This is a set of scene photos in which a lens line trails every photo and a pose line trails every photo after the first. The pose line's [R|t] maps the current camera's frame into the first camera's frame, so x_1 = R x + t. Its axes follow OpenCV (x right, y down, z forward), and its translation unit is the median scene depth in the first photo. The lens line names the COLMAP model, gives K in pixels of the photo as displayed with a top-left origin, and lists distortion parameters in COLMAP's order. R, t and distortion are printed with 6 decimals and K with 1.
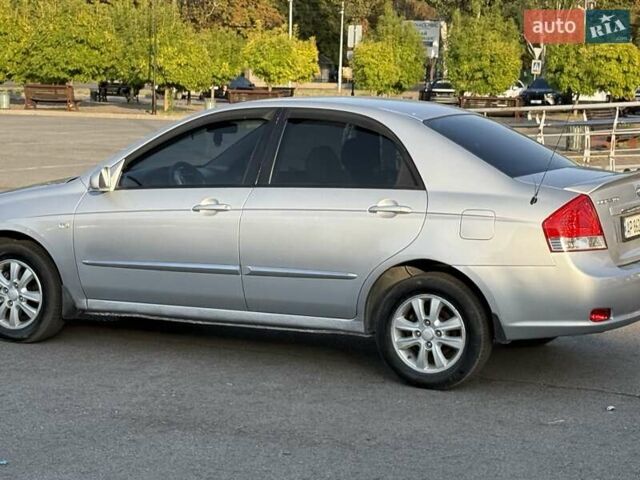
lens RADIAL K [[1570.9, 0, 321.1], [0, 1570.9, 239.3], [0, 0, 1]] dist [0.162377, 0.000000]
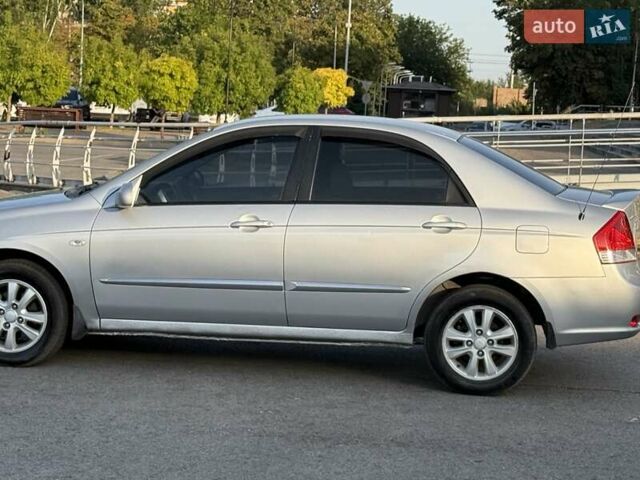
lens RADIAL K [[1570.9, 0, 323.9], [0, 1570.9, 240.8], [0, 0, 1]] dist [0.162377, 0.000000]
pose [[0.936547, -0.007790, 0.350456, -0.383250], [0.009881, 0.999942, -0.004177, -0.004964], [-0.350403, 0.007374, 0.936570, 0.045693]]
